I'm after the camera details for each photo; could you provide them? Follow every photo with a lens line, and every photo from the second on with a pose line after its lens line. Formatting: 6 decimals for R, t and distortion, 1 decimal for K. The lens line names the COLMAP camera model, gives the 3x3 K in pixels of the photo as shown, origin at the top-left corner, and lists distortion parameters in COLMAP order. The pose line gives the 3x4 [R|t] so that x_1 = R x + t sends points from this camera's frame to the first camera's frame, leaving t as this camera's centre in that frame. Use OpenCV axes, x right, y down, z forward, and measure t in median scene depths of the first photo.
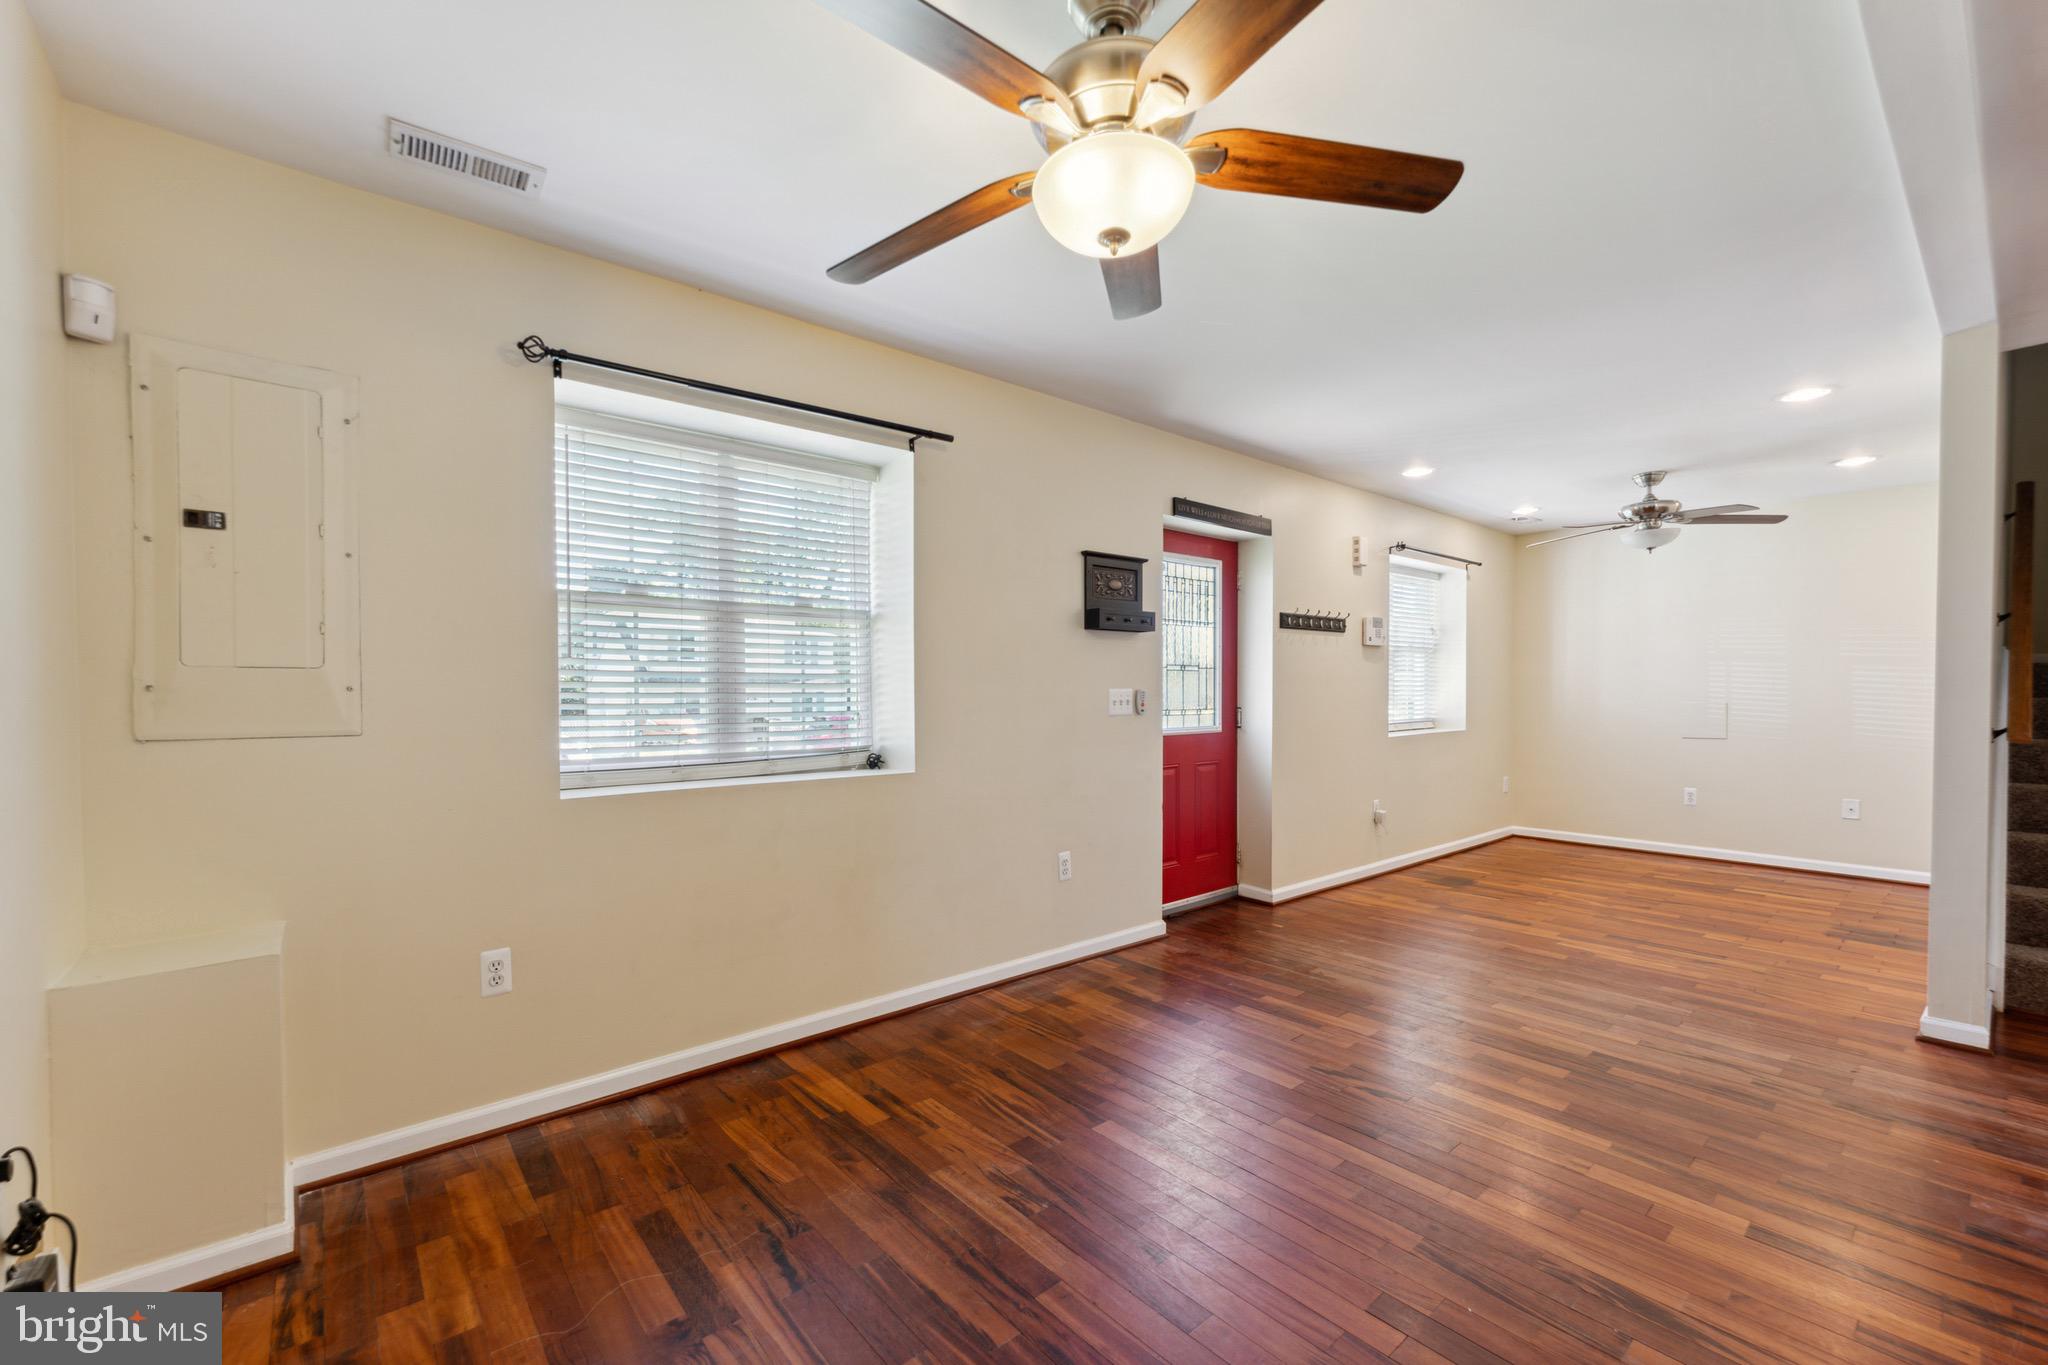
lens RADIAL K [[843.8, 0, 1024.7], [0, 843.8, 701.6], [0, 0, 1]] dist [0.001853, 0.000057]
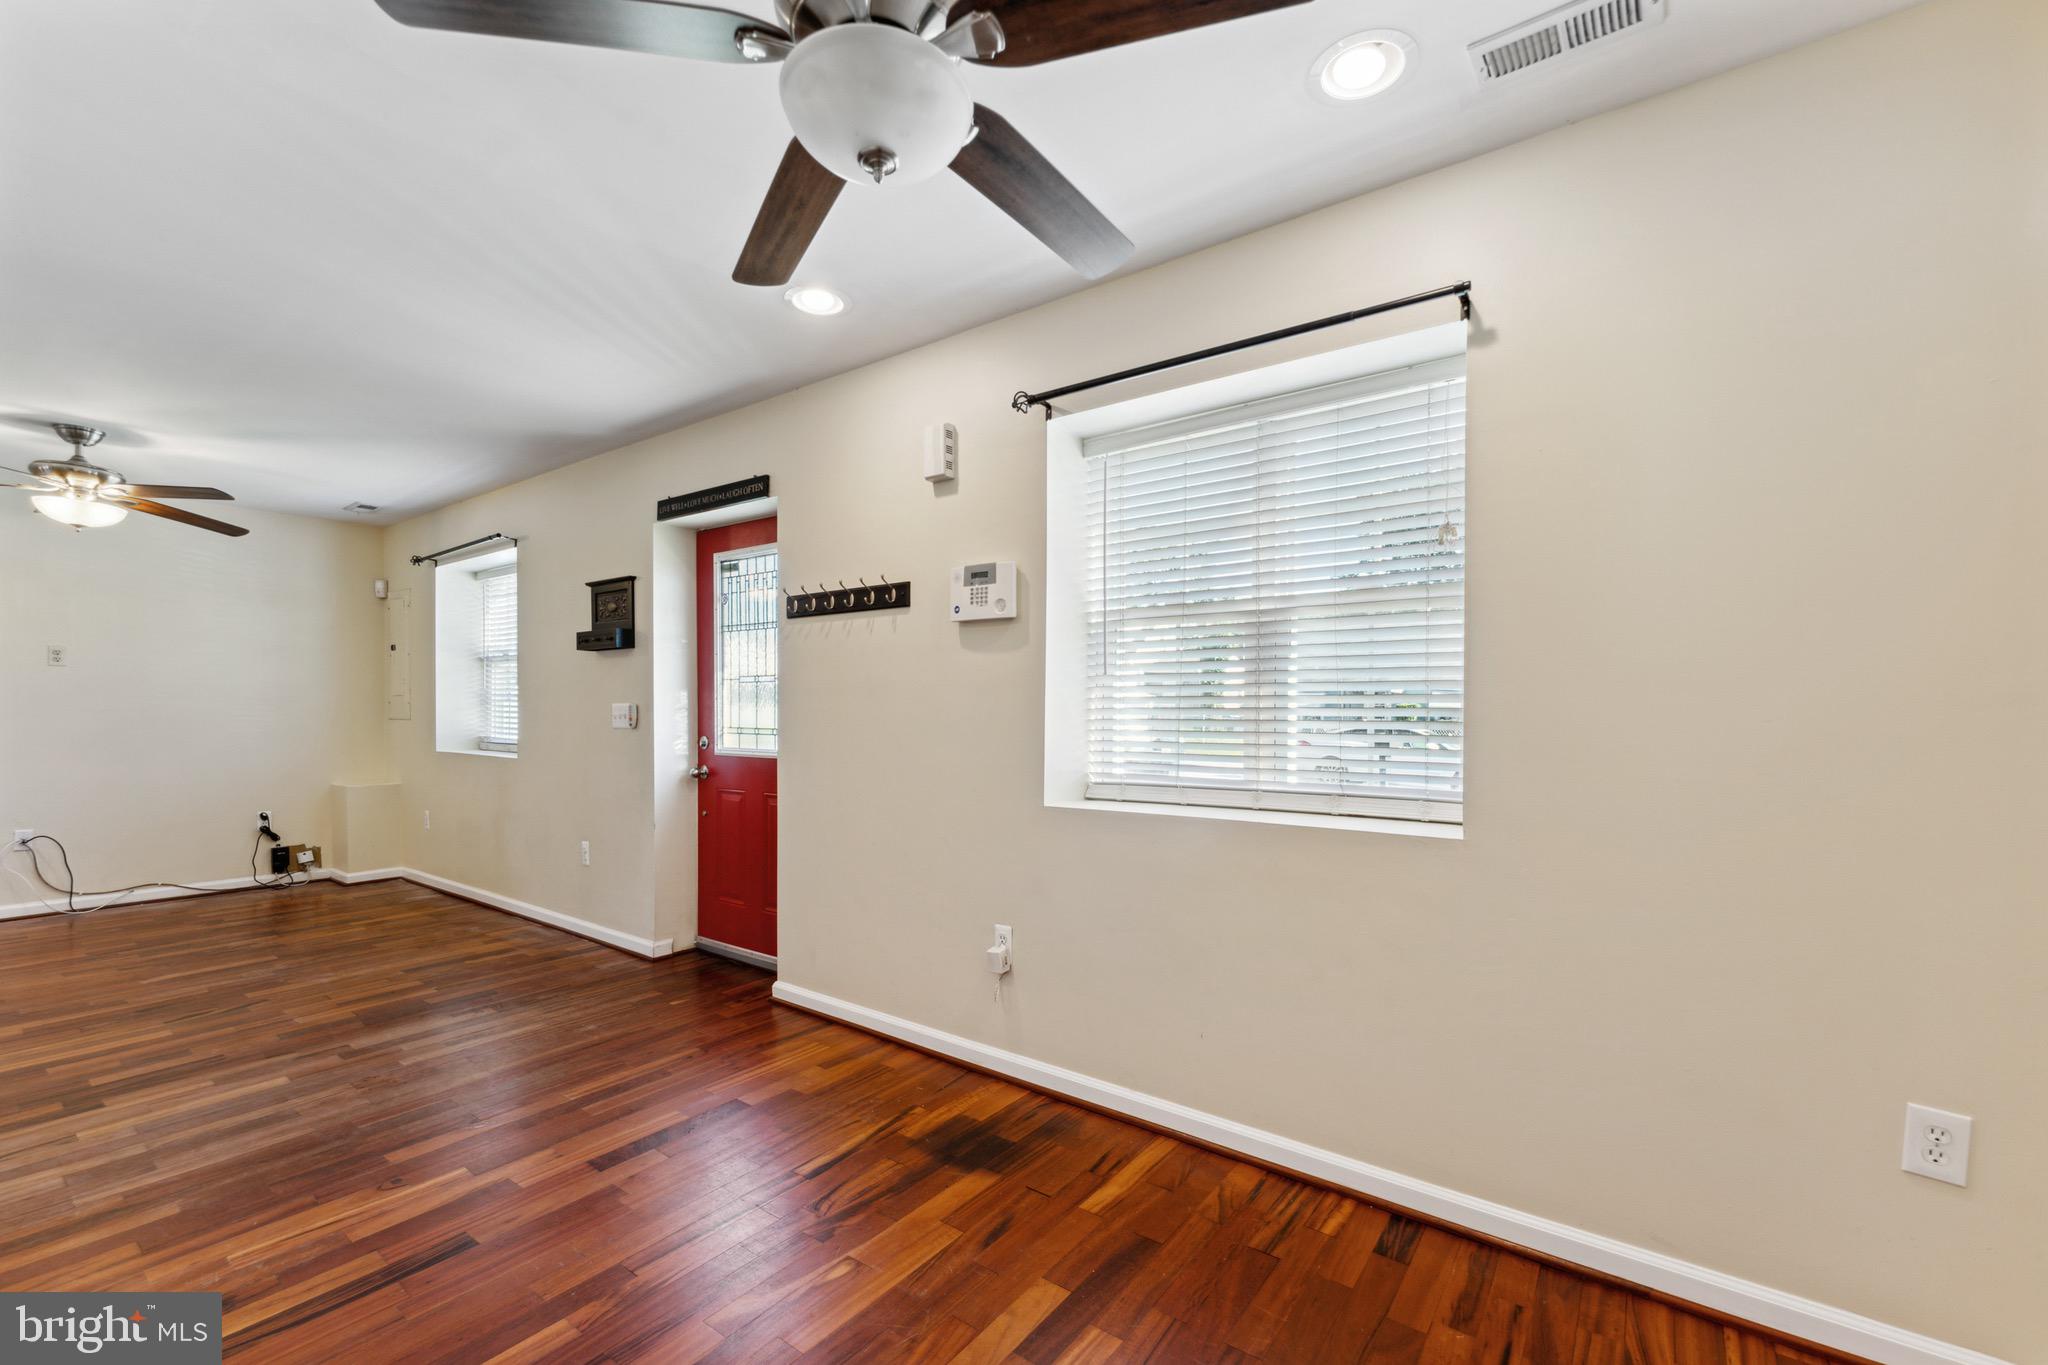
lens RADIAL K [[855.7, 0, 1030.0], [0, 855.7, 728.4], [0, 0, 1]] dist [0.000674, -0.000373]
pose [[0.226936, 0.028024, -0.973506, 1.322232], [-0.017720, 0.999539, 0.024642, -0.020759], [0.973748, 0.011658, 0.227328, 1.303693]]
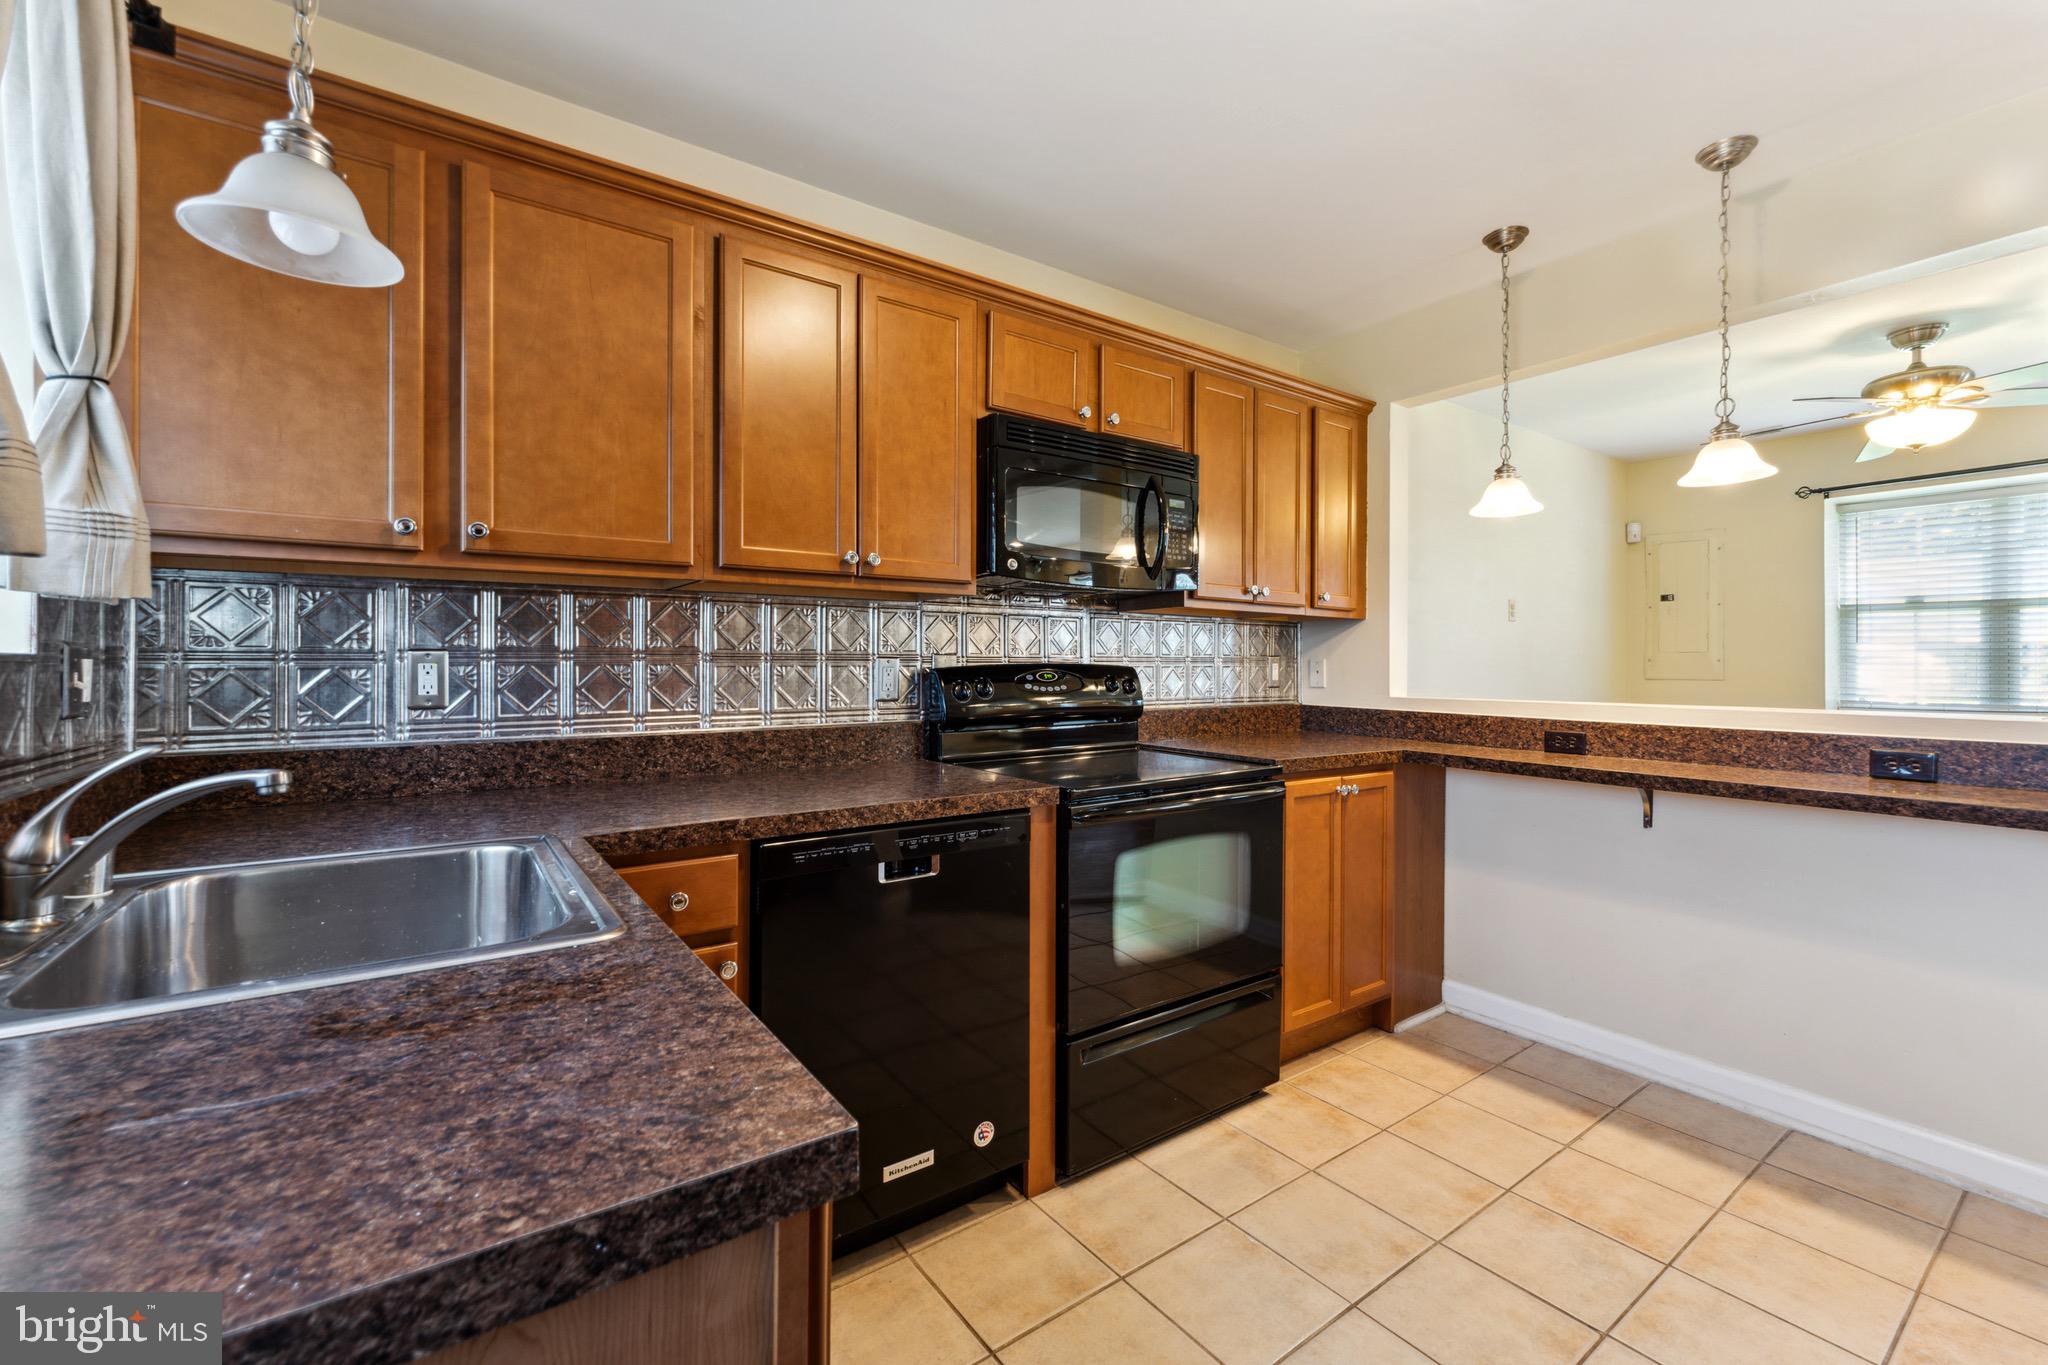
lens RADIAL K [[863.2, 0, 1026.4], [0, 863.2, 655.7], [0, 0, 1]] dist [0.001555, 0.000063]
pose [[-0.076473, -0.008886, -0.997032, 0.984097], [-0.015855, 0.999845, -0.007695, 0.011536], [0.996946, 0.015220, -0.076602, -0.419306]]
